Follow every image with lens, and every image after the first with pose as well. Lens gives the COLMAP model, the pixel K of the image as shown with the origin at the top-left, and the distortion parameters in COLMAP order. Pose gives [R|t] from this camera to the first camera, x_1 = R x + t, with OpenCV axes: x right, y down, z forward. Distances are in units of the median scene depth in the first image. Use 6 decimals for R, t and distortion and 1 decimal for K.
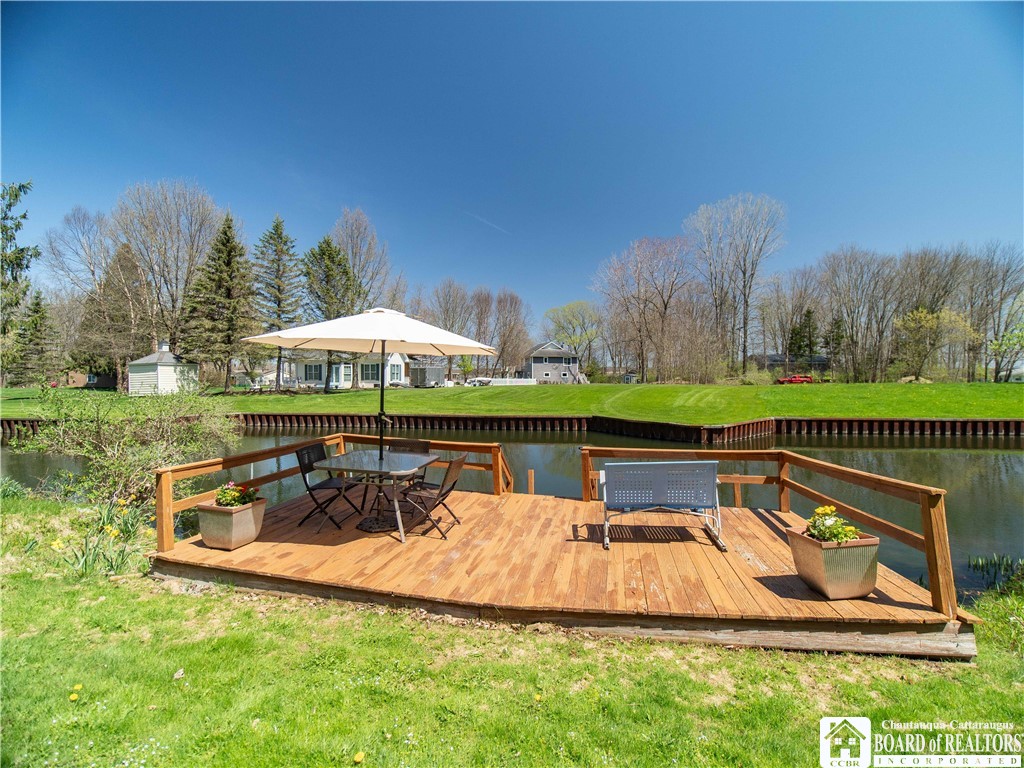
lens RADIAL K [[465.5, 0, 516.1], [0, 465.5, 363.5], [0, 0, 1]] dist [0.002221, -0.006893]
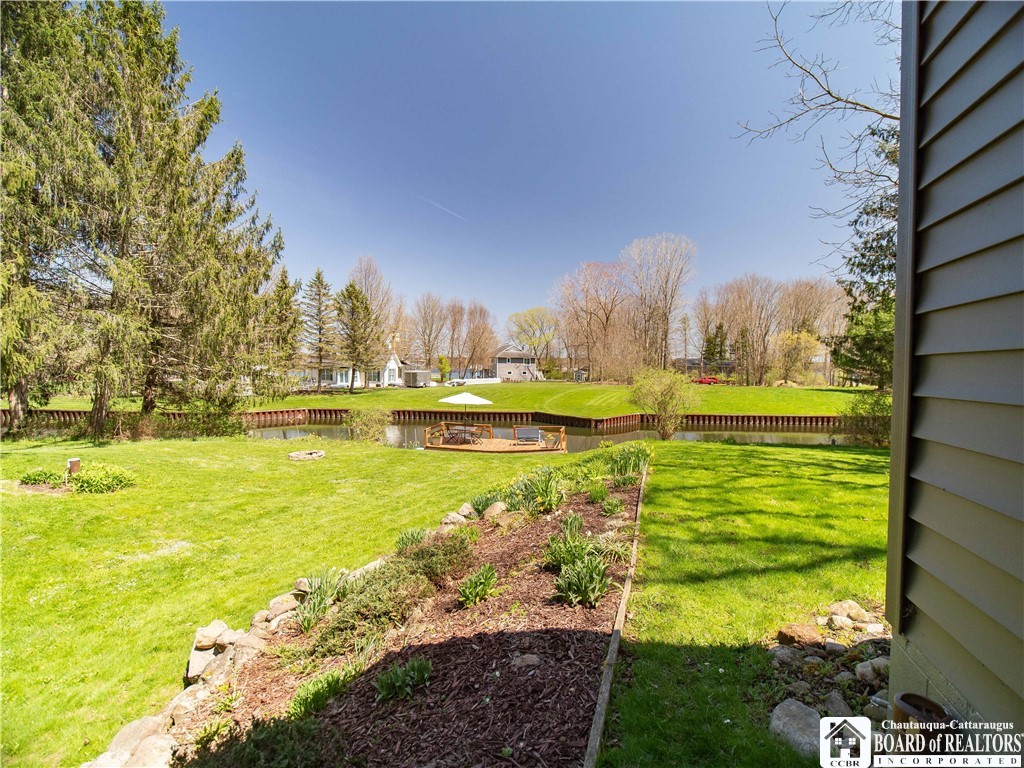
lens RADIAL K [[465.5, 0, 516.1], [0, 465.5, 363.5], [0, 0, 1]] dist [0.002221, -0.006893]
pose [[0.996922, 0.011424, 0.077566, -0.011798], [-0.013182, 0.999667, 0.022193, -0.034610], [-0.077286, -0.023147, 0.996740, -0.235693]]
